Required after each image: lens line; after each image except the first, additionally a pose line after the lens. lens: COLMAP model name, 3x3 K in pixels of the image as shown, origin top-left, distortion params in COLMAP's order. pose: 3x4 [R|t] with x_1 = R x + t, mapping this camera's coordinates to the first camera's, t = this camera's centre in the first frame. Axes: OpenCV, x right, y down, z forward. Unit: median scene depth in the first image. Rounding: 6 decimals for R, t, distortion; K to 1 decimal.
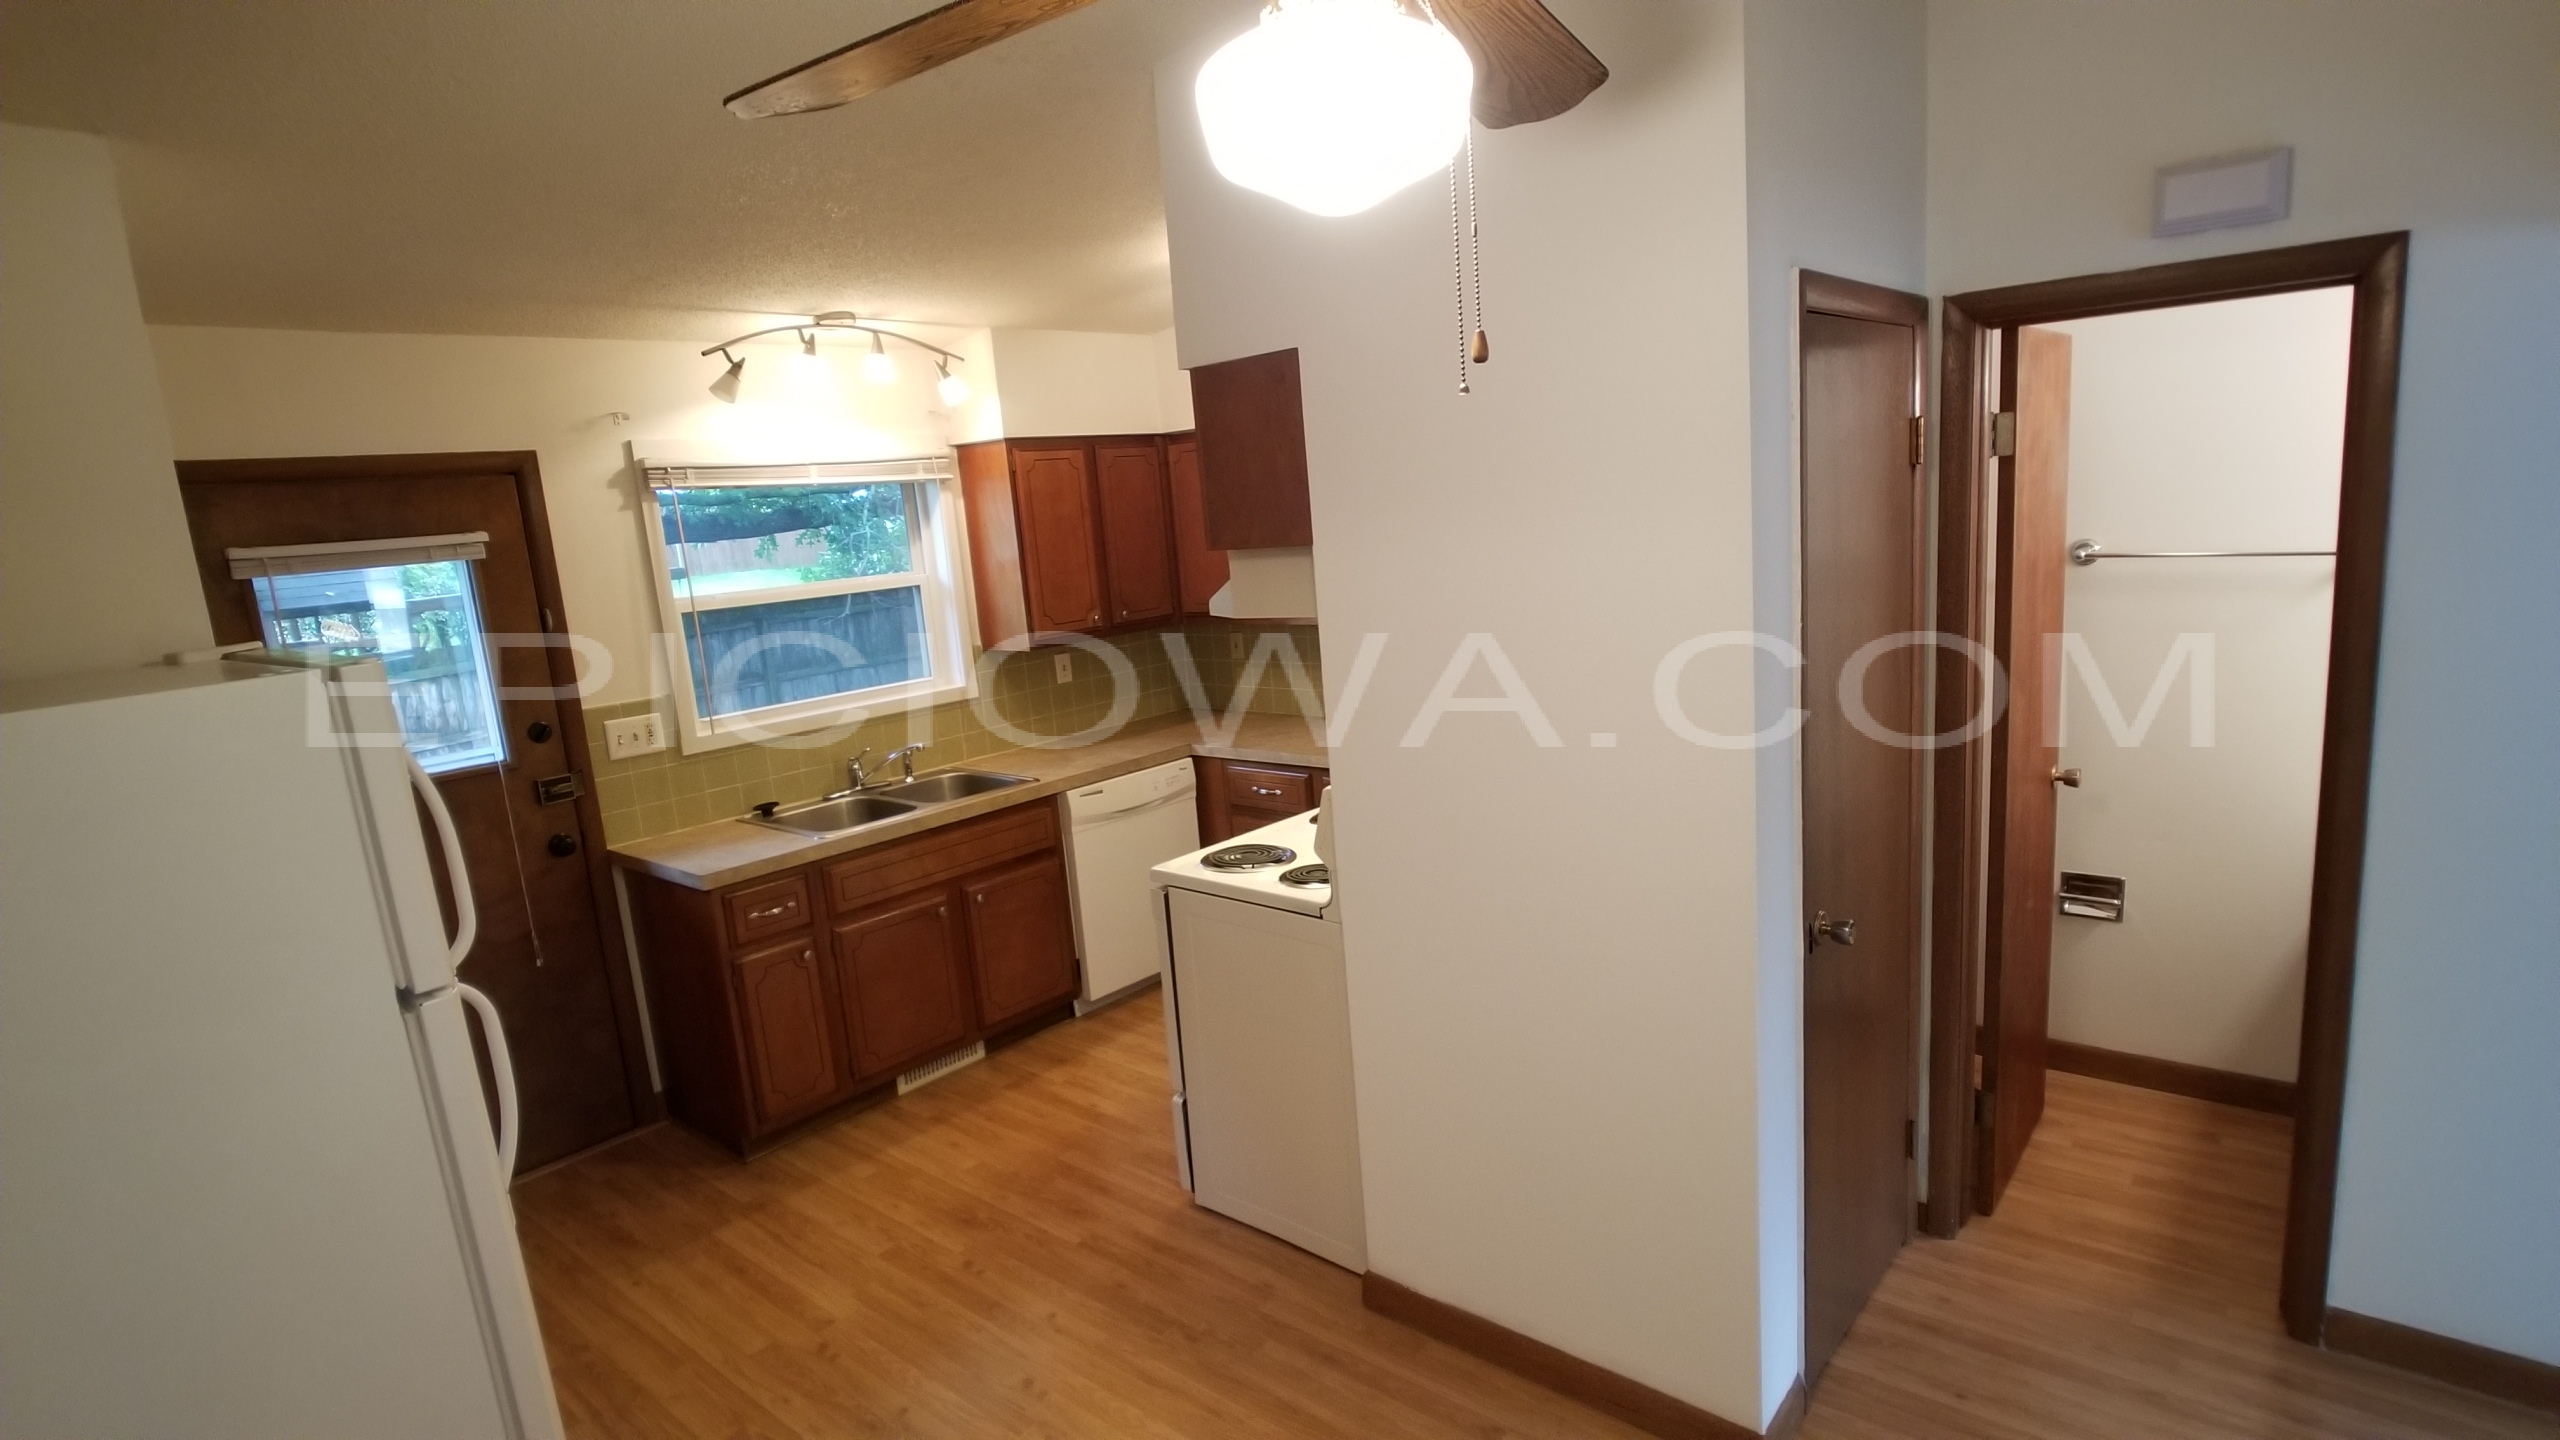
lens RADIAL K [[1308.7, 0, 1280.0], [0, 1308.7, 720.0], [0, 0, 1]] dist [0.000287, -0.000421]
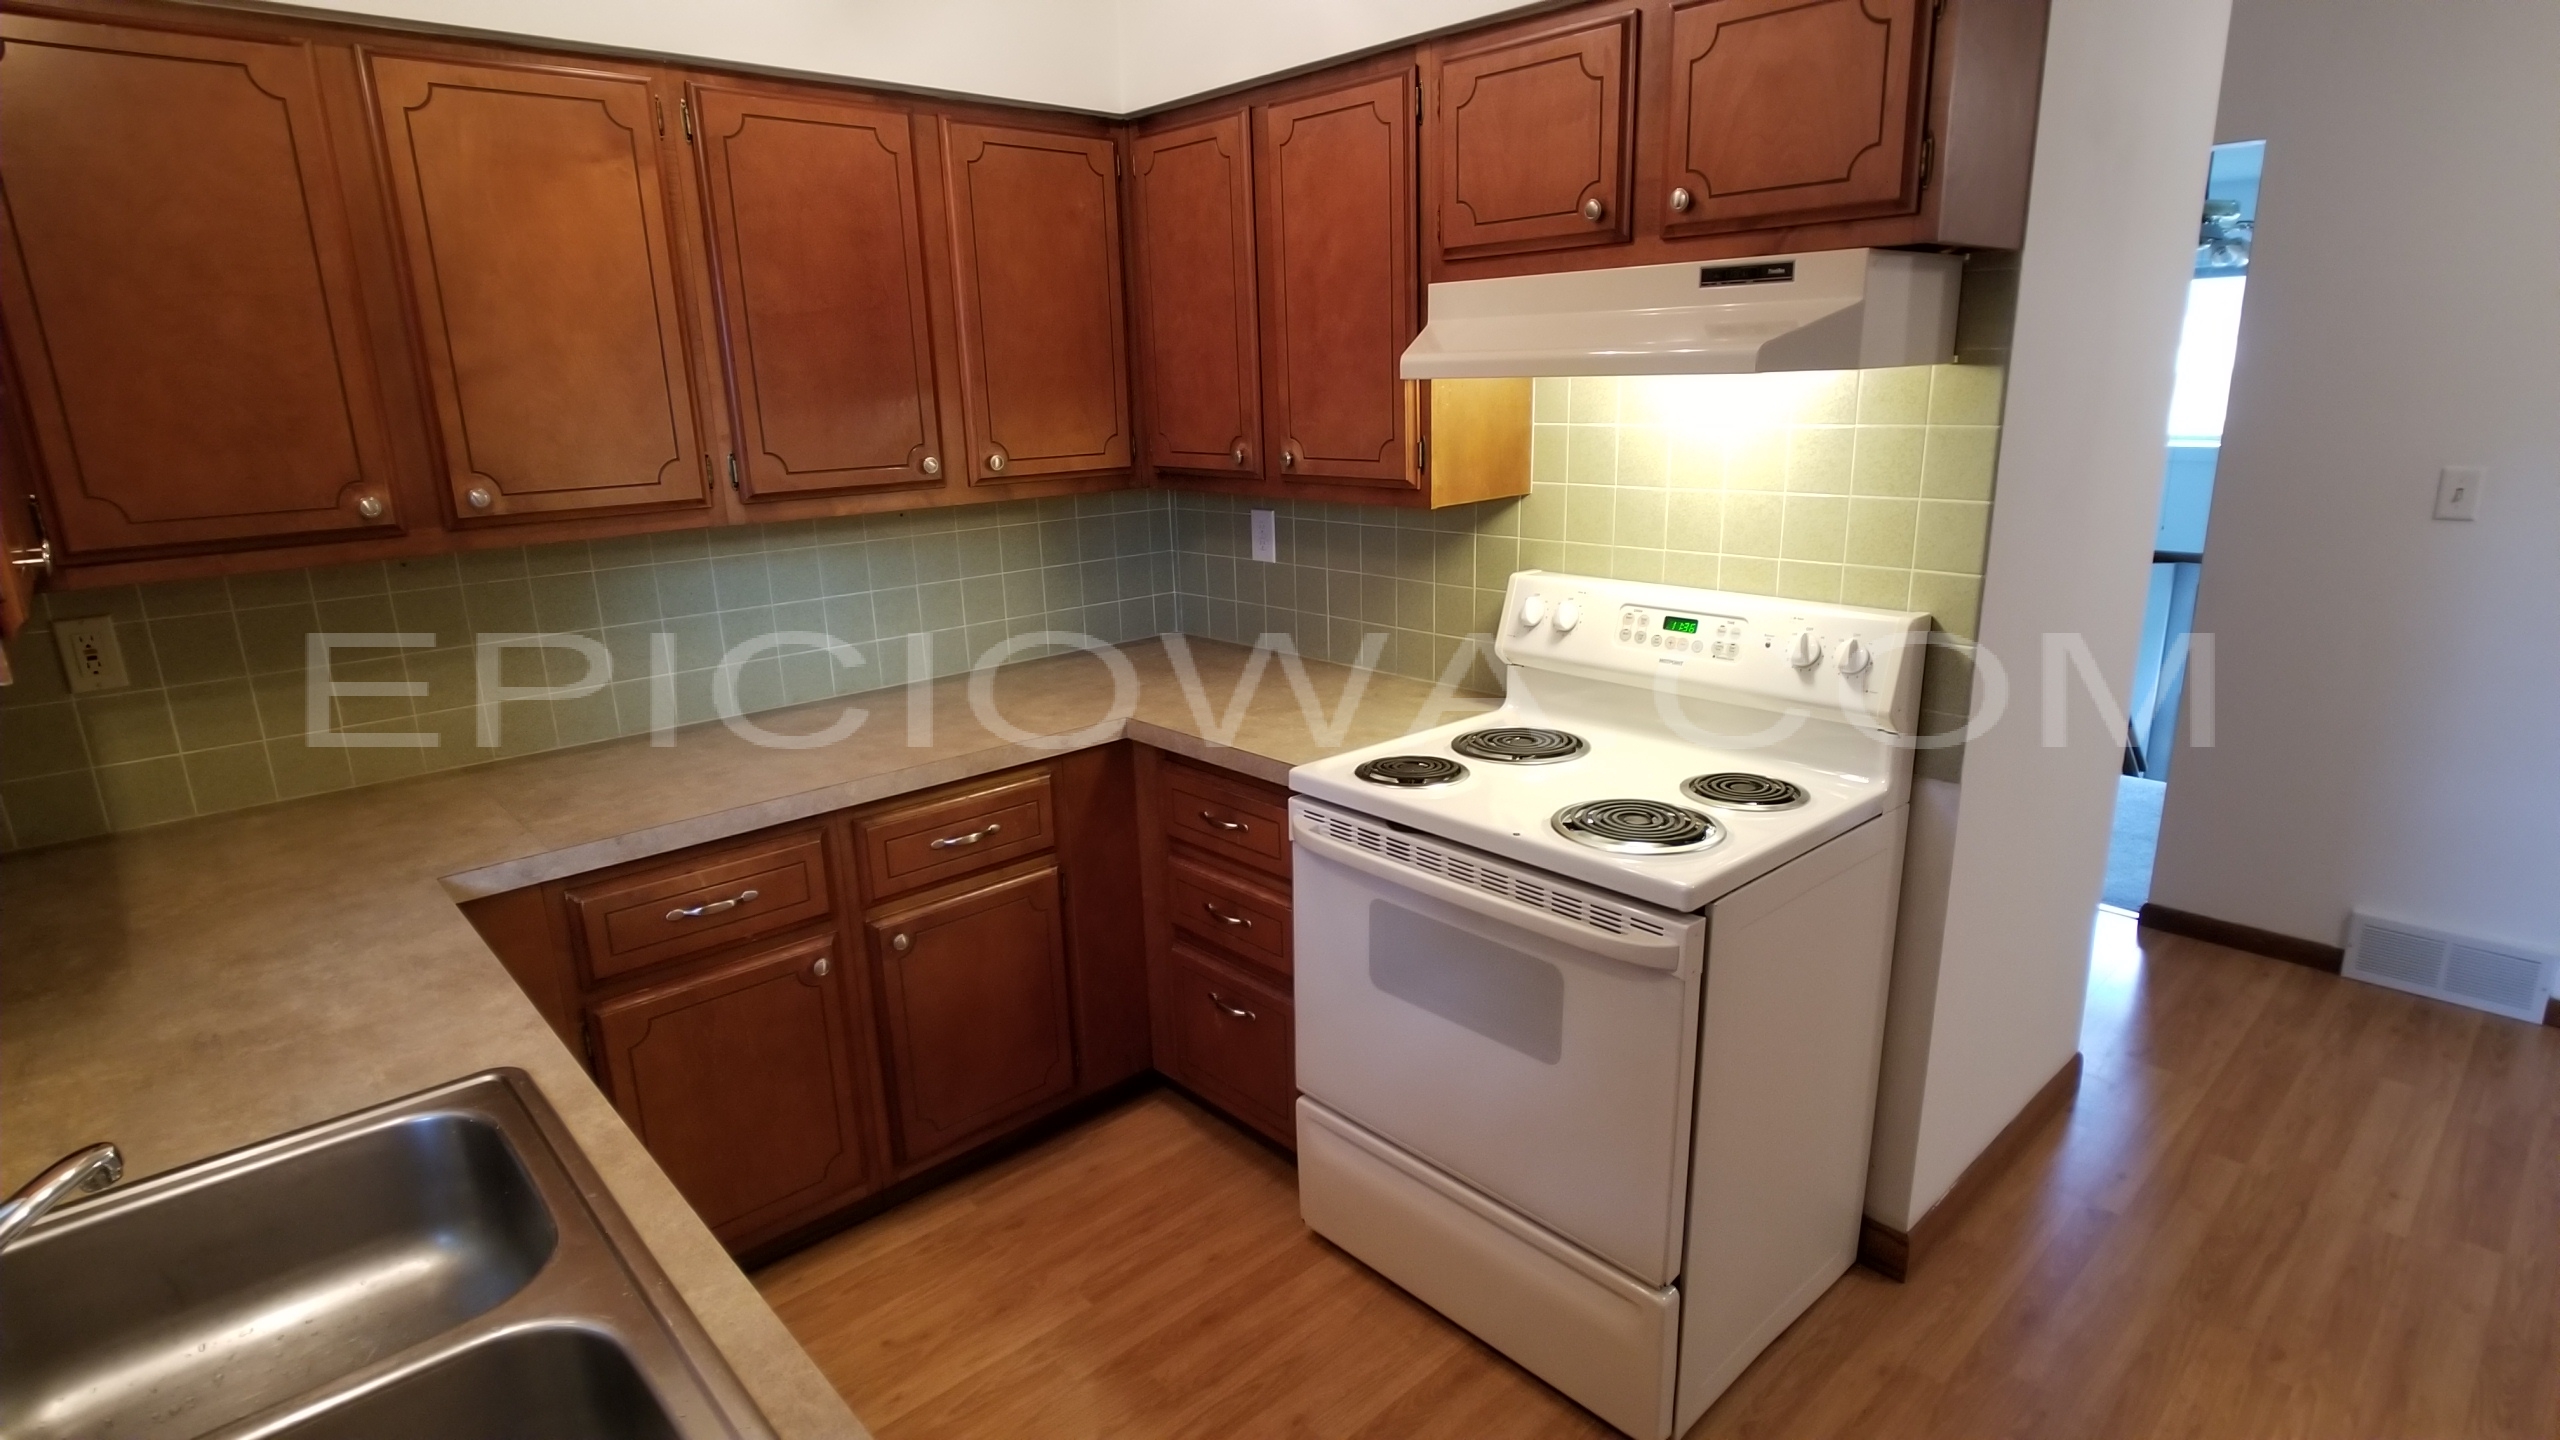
lens RADIAL K [[1308.7, 0, 1280.0], [0, 1308.7, 720.0], [0, 0, 1]] dist [0.000287, -0.000421]
pose [[0.123741, -0.183622, 0.975178, -0.416406], [0.188089, 0.969255, 0.158640, -0.041479], [-0.974326, 0.163790, 0.154474, 0.749226]]
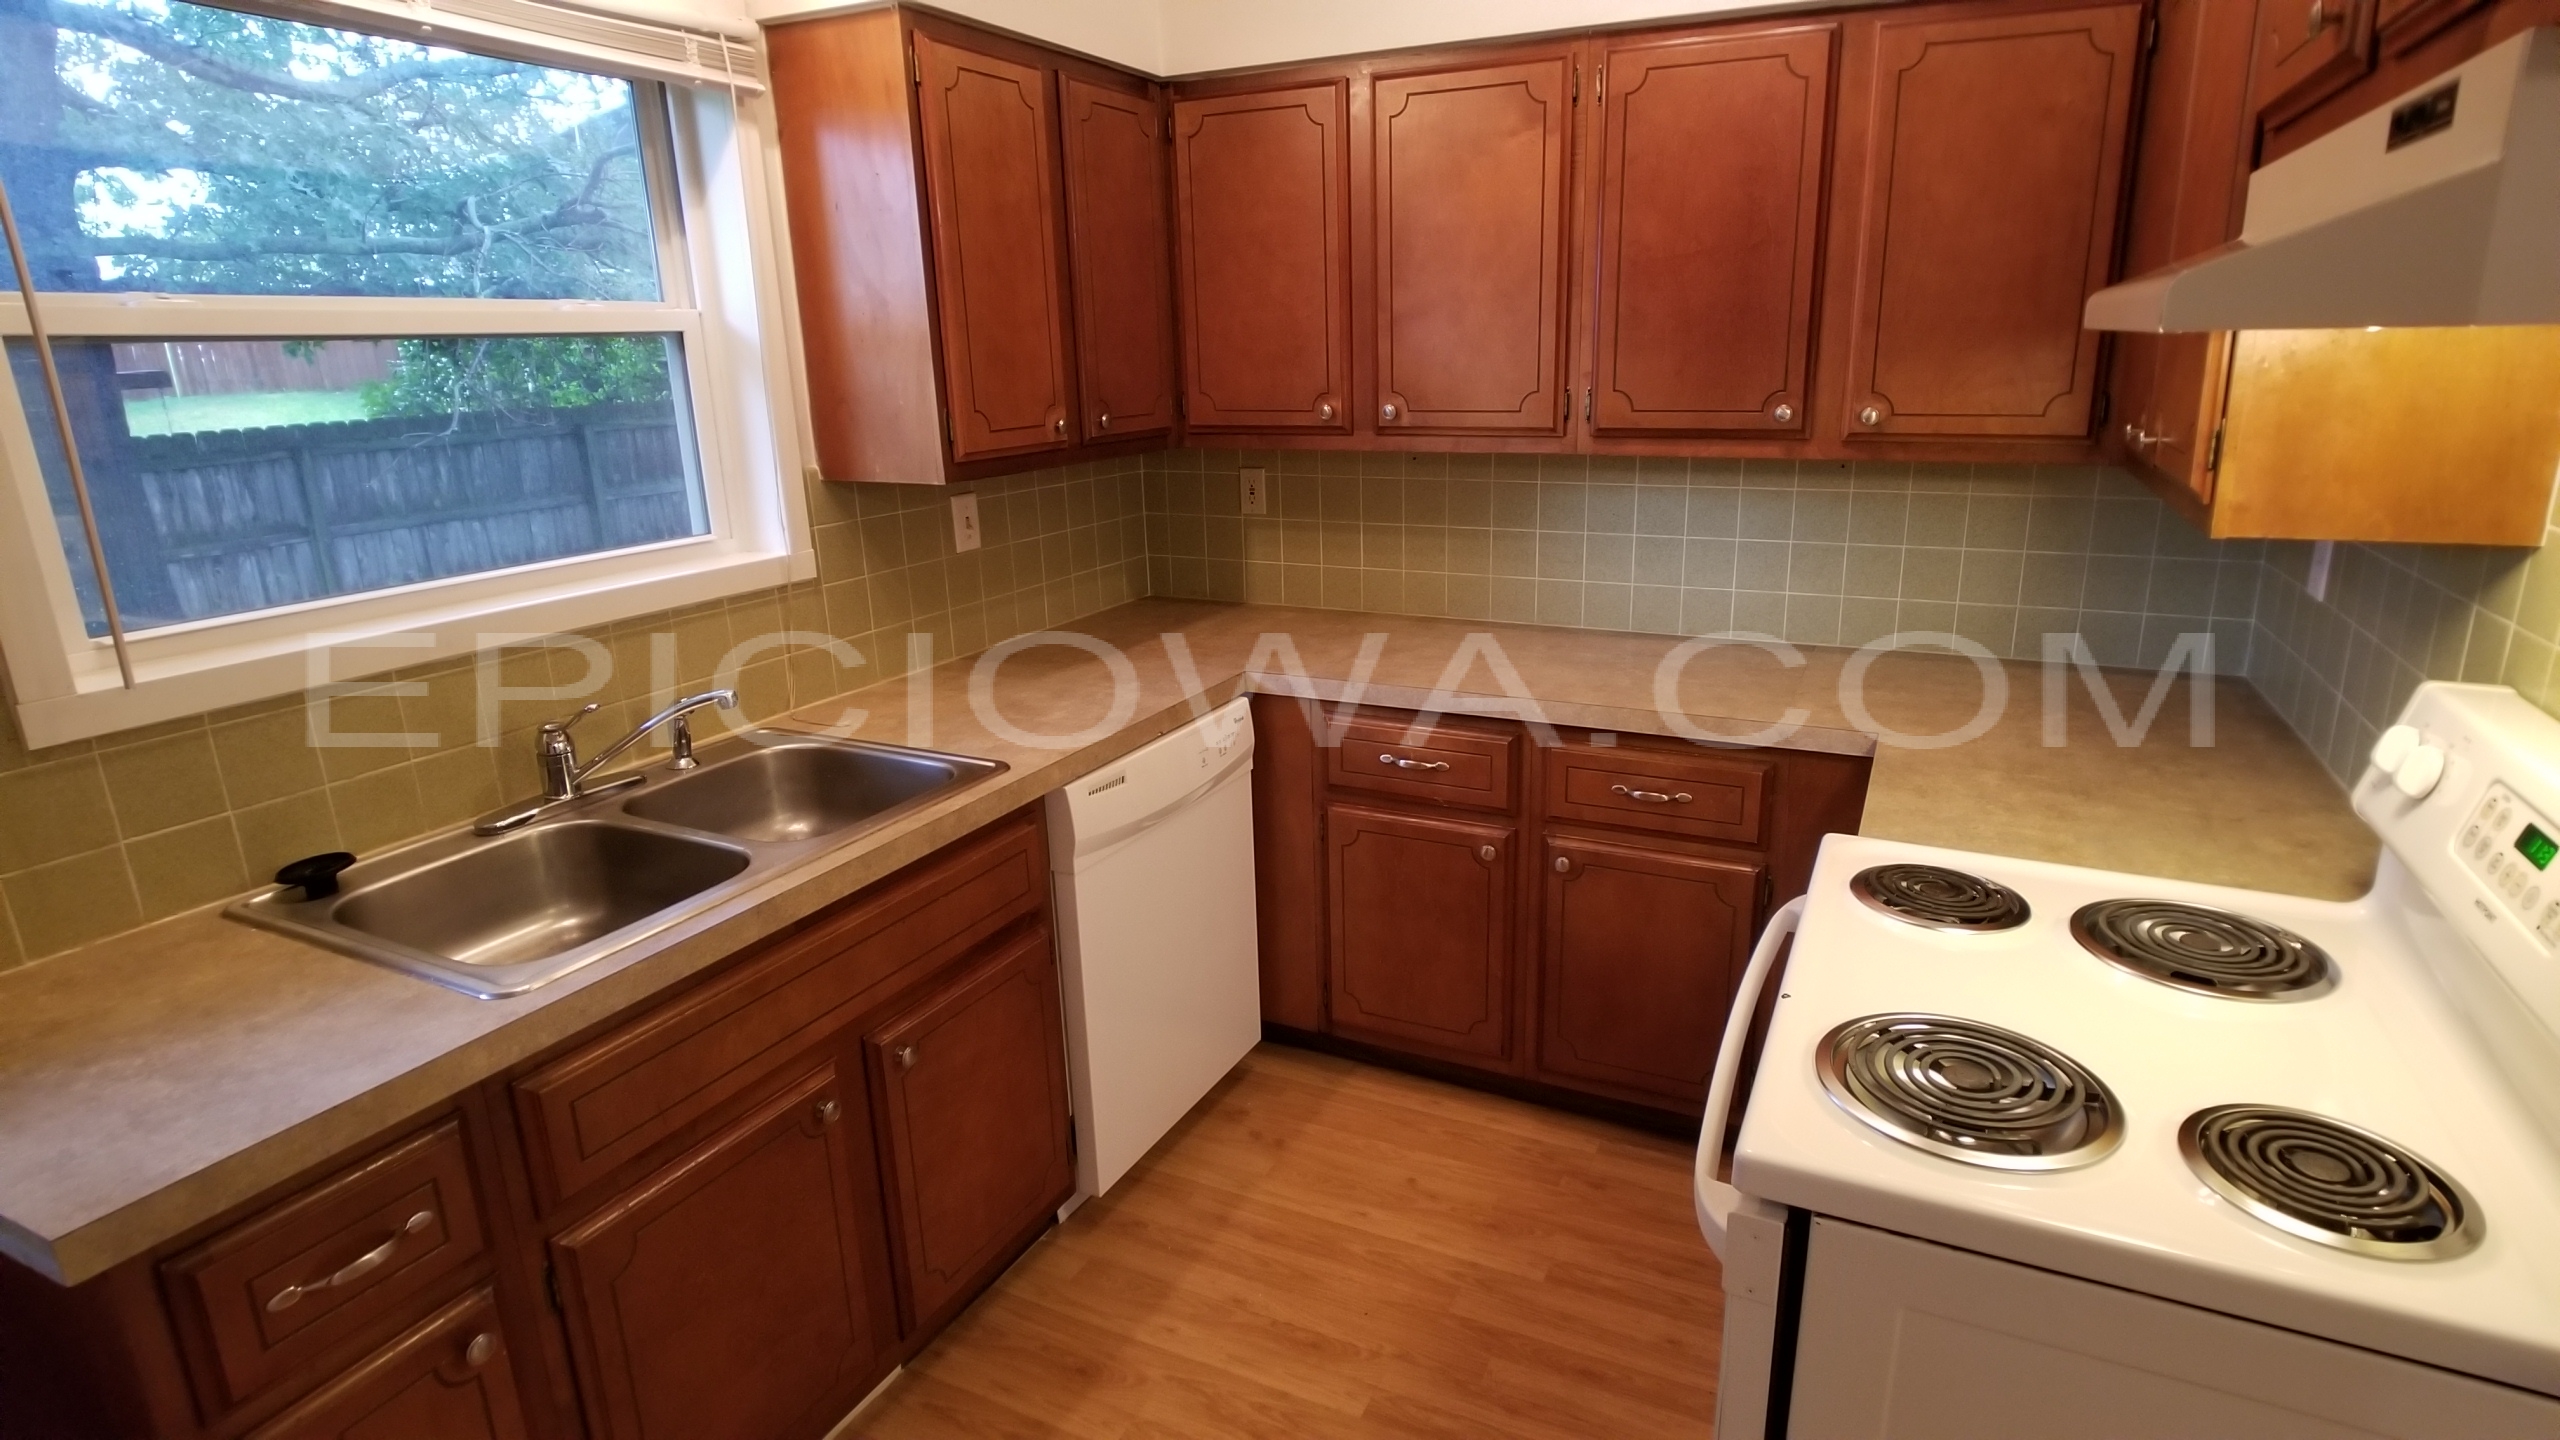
lens RADIAL K [[1263.4, 0, 1288.7], [0, 1263.4, 681.2], [0, 0, 1]] dist [0.001799, -0.011545]
pose [[0.960591, -0.013650, 0.277629, -0.206404], [-0.007285, 0.997214, 0.074236, -0.016769], [-0.277869, -0.073333, 0.957816, 0.535349]]
